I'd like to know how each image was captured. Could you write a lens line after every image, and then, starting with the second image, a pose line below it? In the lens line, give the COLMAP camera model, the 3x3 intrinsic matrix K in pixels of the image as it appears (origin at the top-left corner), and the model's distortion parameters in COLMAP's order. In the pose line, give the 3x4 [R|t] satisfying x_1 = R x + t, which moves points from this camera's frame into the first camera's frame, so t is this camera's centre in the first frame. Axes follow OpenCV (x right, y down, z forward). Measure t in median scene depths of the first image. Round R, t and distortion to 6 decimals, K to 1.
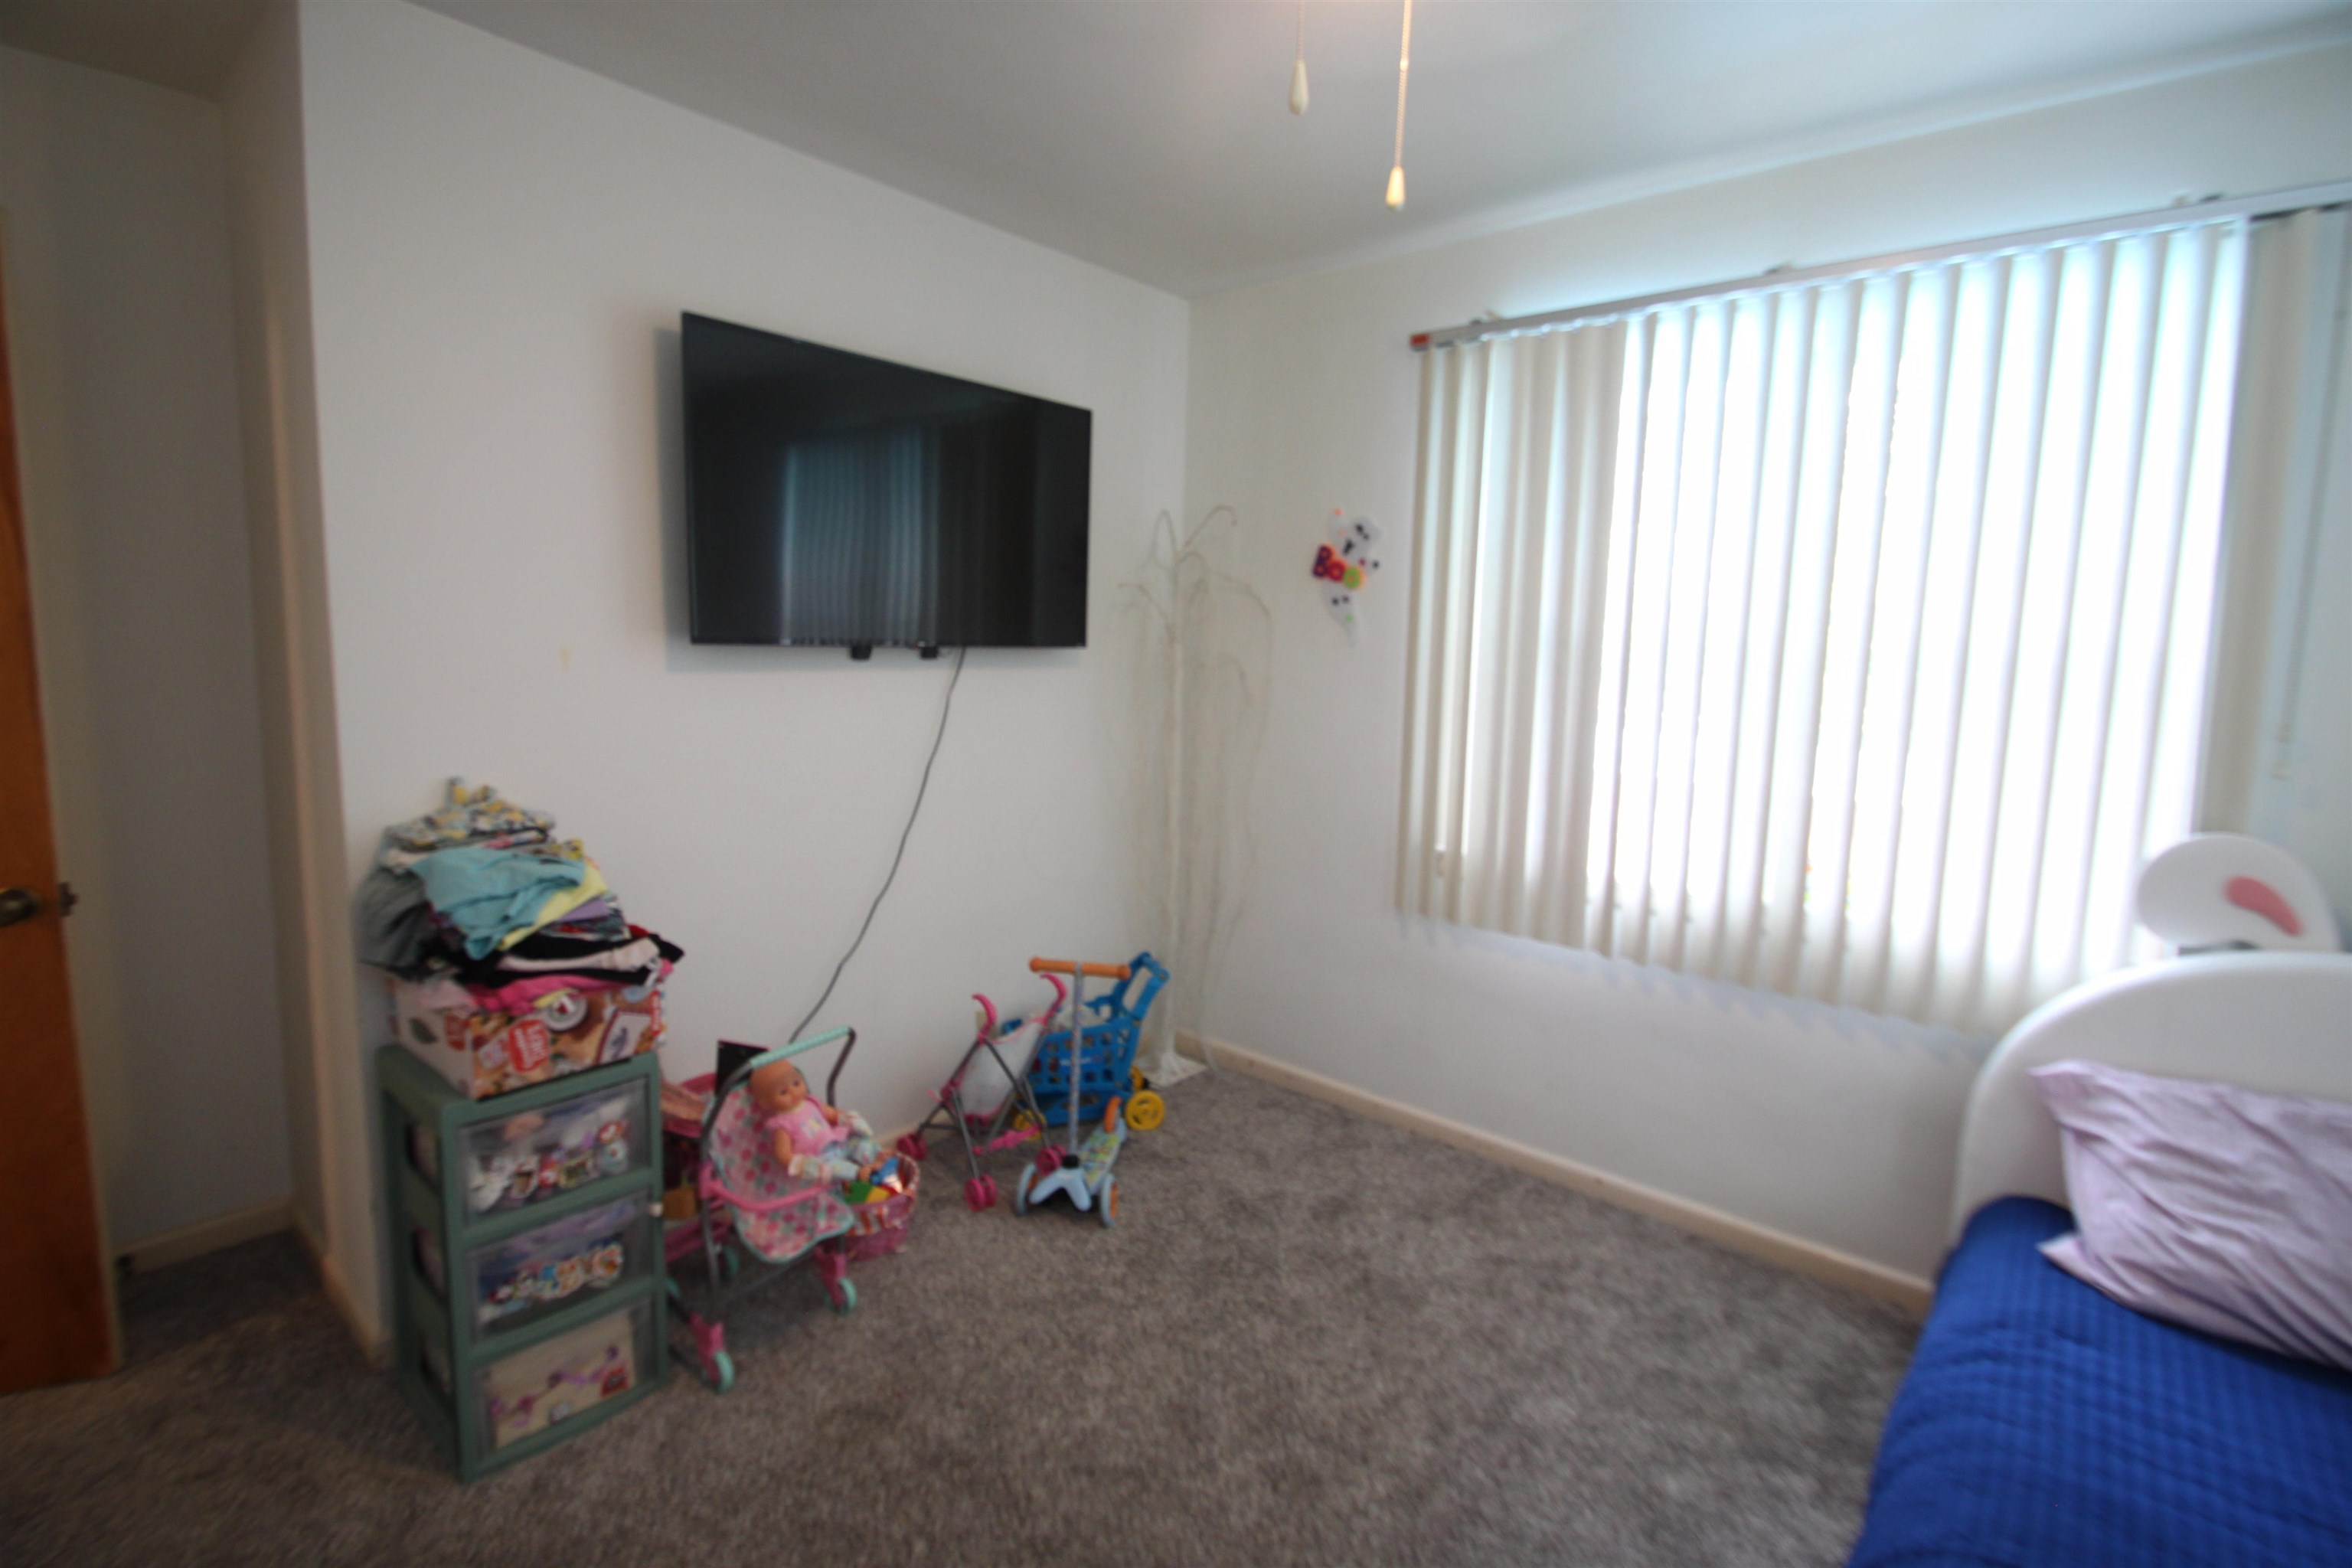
lens RADIAL K [[1091.1, 0, 1188.3], [0, 1091.1, 771.5], [0, 0, 1]] dist [0.000200, -0.016491]
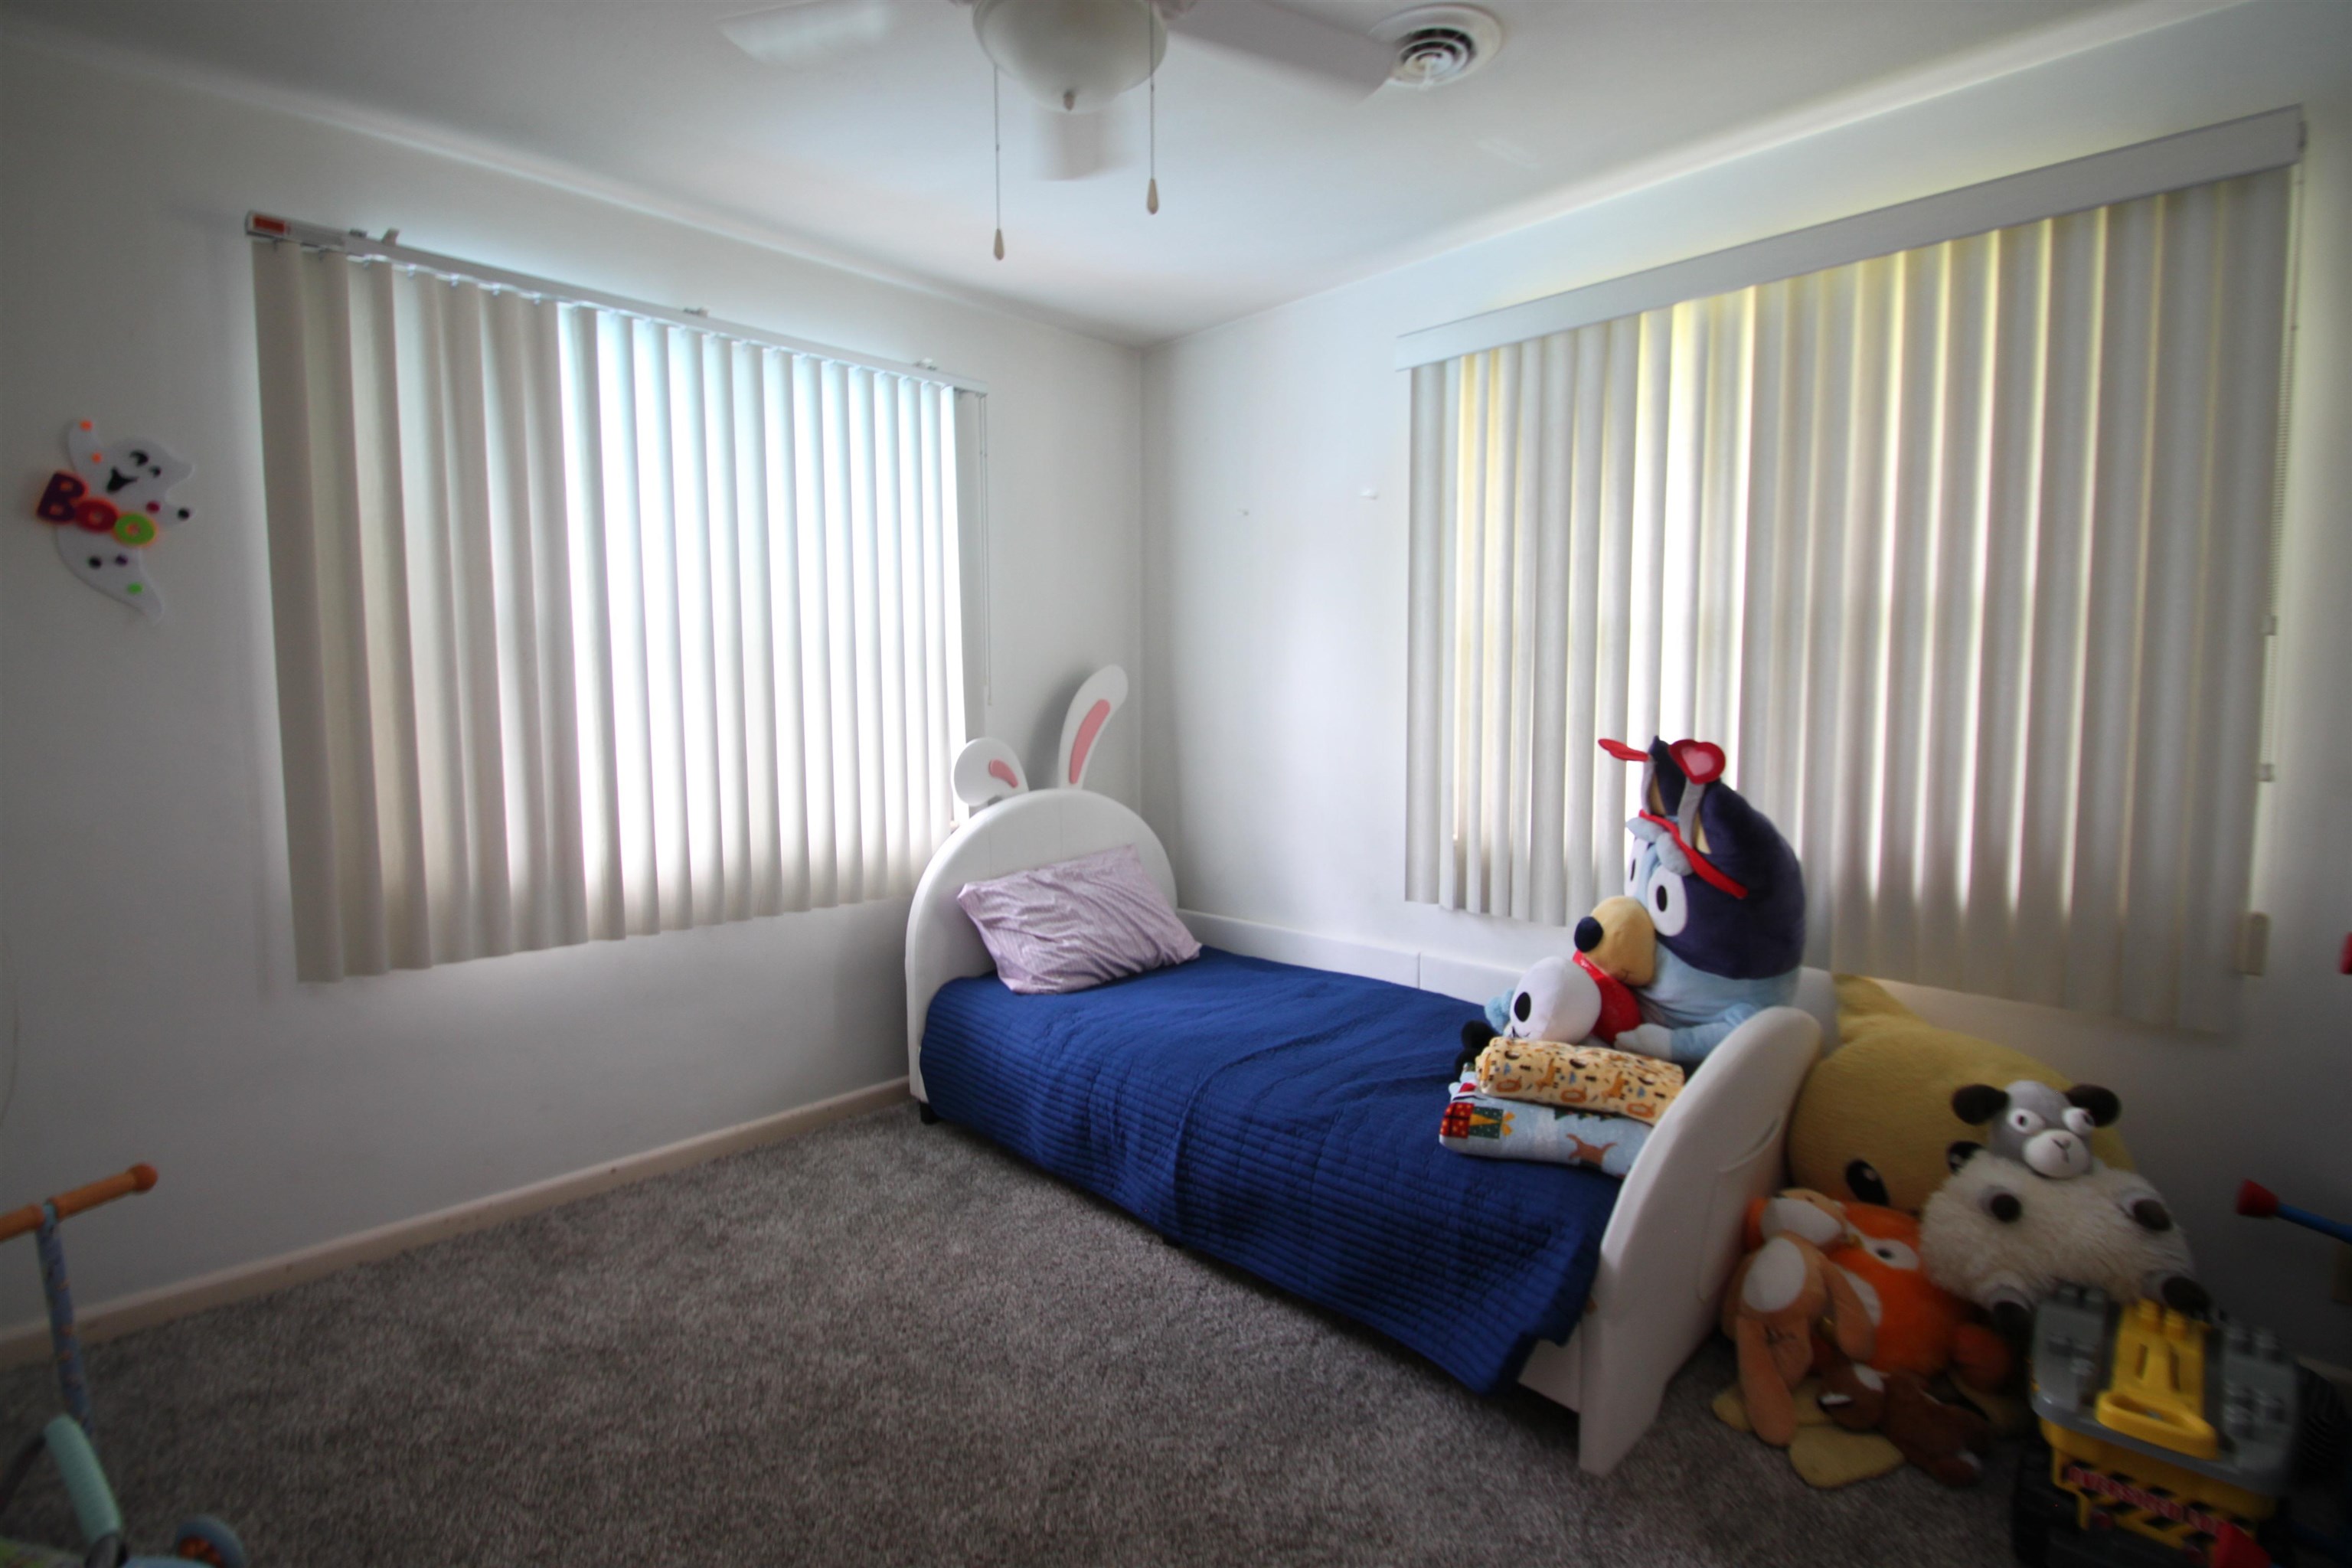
lens RADIAL K [[1091.1, 0, 1188.3], [0, 1091.1, 771.5], [0, 0, 1]] dist [0.000200, -0.016491]
pose [[0.048525, -0.104655, 0.993324, -0.614458], [0.126166, 0.987172, 0.097843, -0.016482], [-0.990822, 0.120576, 0.061106, 0.422742]]
